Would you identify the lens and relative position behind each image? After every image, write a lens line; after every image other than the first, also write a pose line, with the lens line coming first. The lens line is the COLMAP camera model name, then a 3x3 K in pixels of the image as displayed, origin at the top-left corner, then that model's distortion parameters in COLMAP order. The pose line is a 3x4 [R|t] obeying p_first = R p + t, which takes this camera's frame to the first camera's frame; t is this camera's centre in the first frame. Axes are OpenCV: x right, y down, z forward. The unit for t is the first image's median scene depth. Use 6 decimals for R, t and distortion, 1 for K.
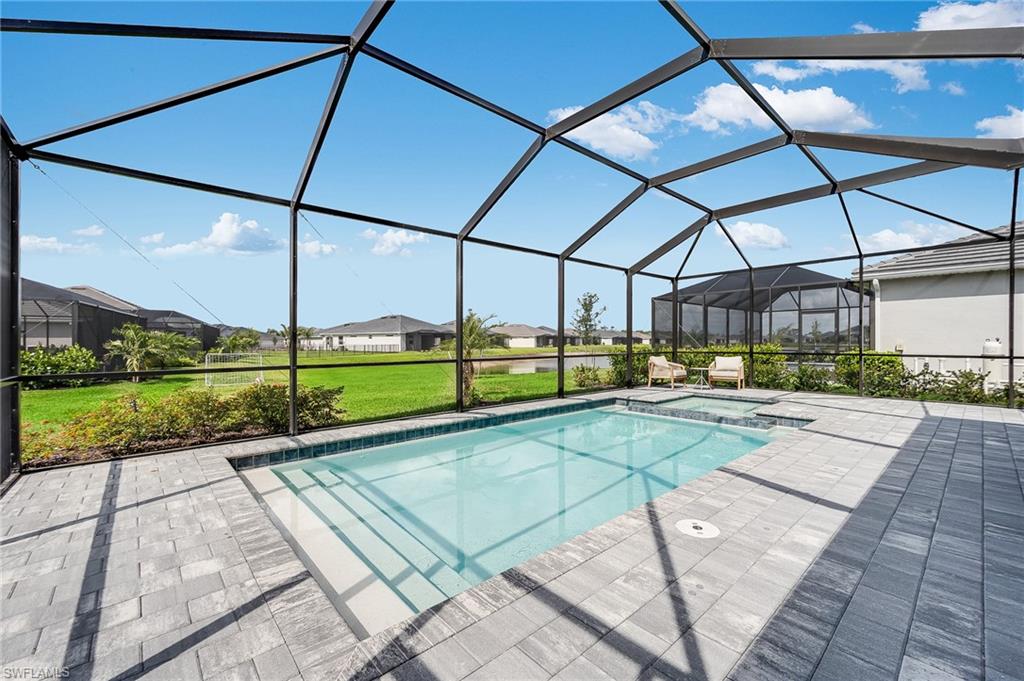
lens RADIAL K [[399.1, 0, 506.5], [0, 399.1, 340.8], [0, 0, 1]] dist [-0.002186, 0.002189]
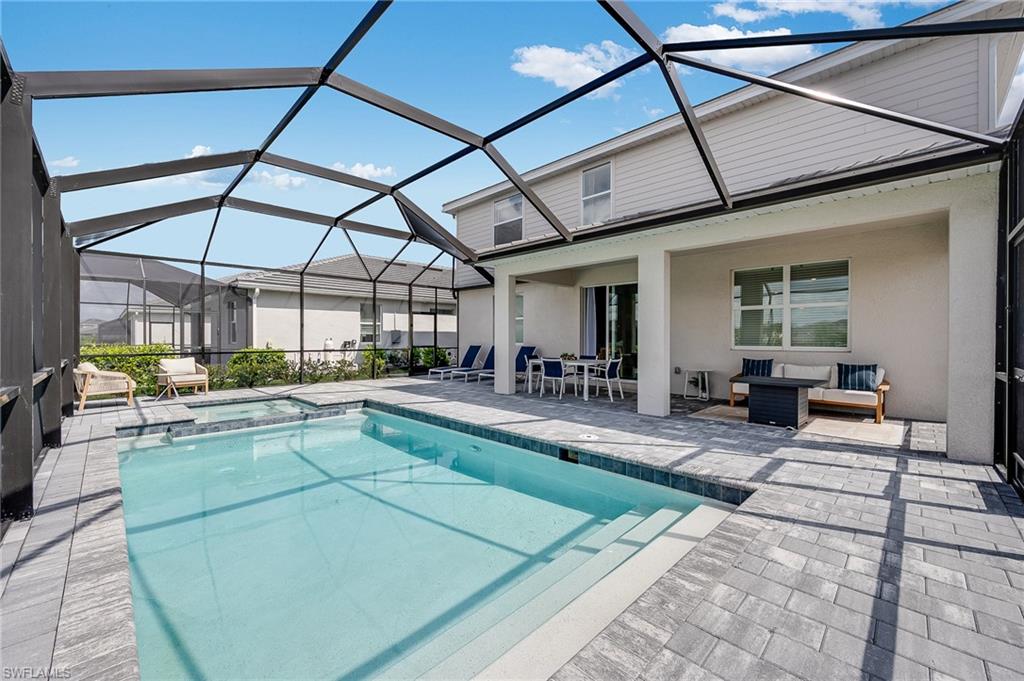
lens RADIAL K [[399.1, 0, 509.5], [0, 399.1, 338.4], [0, 0, 1]] dist [-0.002186, 0.002189]
pose [[-0.023780, 0.005733, 0.999701, -1.677047], [-0.002499, 0.999980, -0.005794, -0.002207], [-0.999714, -0.002636, -0.023765, 1.634898]]
